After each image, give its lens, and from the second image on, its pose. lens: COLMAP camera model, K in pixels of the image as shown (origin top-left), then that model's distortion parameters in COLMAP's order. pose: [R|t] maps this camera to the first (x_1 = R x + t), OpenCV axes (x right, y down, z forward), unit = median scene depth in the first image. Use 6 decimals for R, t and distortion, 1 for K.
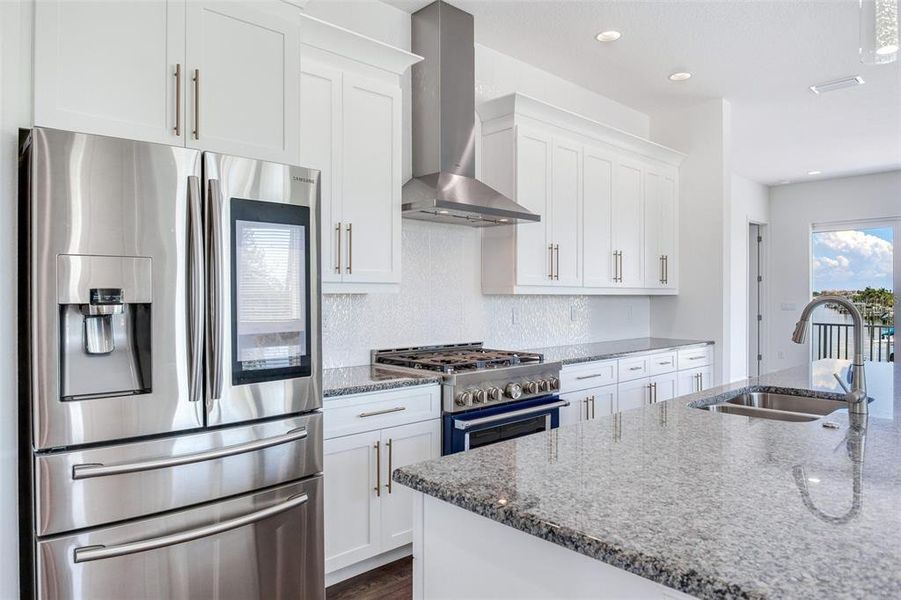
lens RADIAL K [[579.1, 0, 456.0], [0, 579.1, 296.2], [0, 0, 1]] dist [-0.015013, 0.007346]
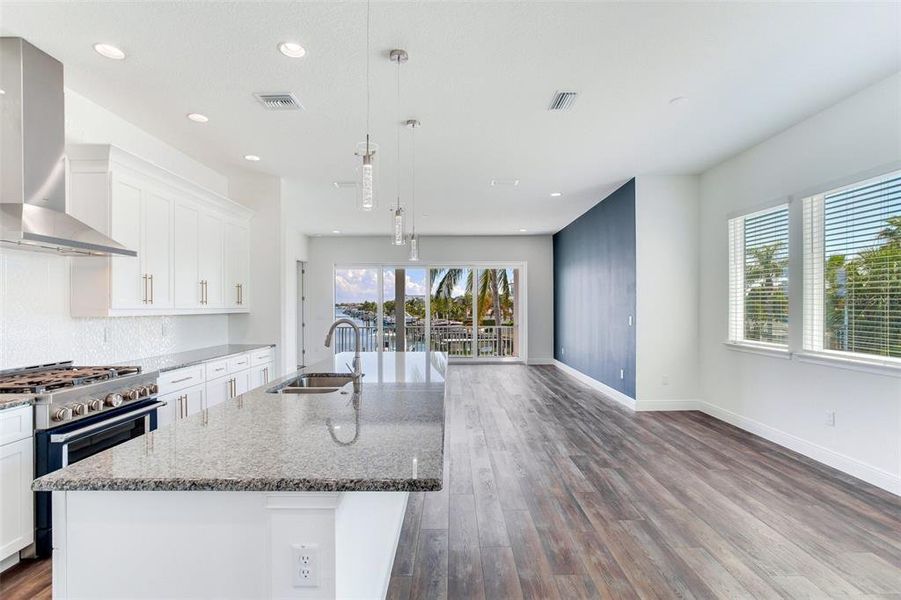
lens RADIAL K [[437.5, 0, 446.1], [0, 437.5, 305.6], [0, 0, 1]] dist [-0.029277, 0.015402]
pose [[0.694509, -0.003732, 0.719474, -0.067095], [0.006271, 0.999980, -0.000867, -0.026290], [-0.719457, 0.005115, 0.694519, -0.108355]]
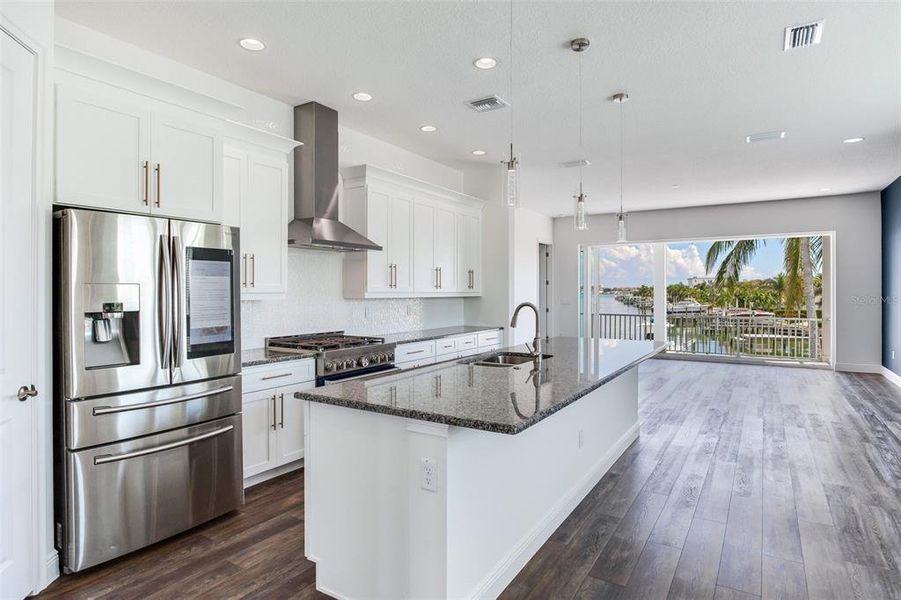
lens RADIAL K [[495.2, 0, 451.0], [0, 495.2, 289.5], [0, 0, 1]] dist [-0.023508, -0.002963]
pose [[0.969162, -0.001598, 0.246420, -0.000077], [0.002948, 0.999983, -0.005107, -0.023697], [-0.246407, 0.005676, 0.969150, -0.356641]]
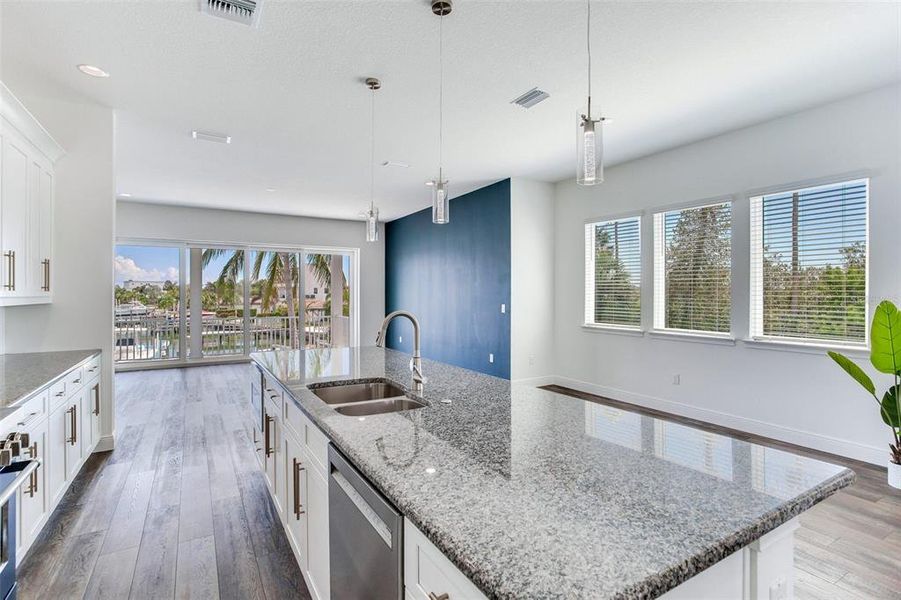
lens RADIAL K [[437.5, 0, 445.9], [0, 437.5, 293.4], [0, 0, 1]] dist [-0.029277, 0.015402]
pose [[0.220553, -0.000098, 0.975375, -0.251545], [0.001870, 0.999998, -0.000323, -0.028766], [-0.975373, 0.001895, 0.220553, 0.438875]]
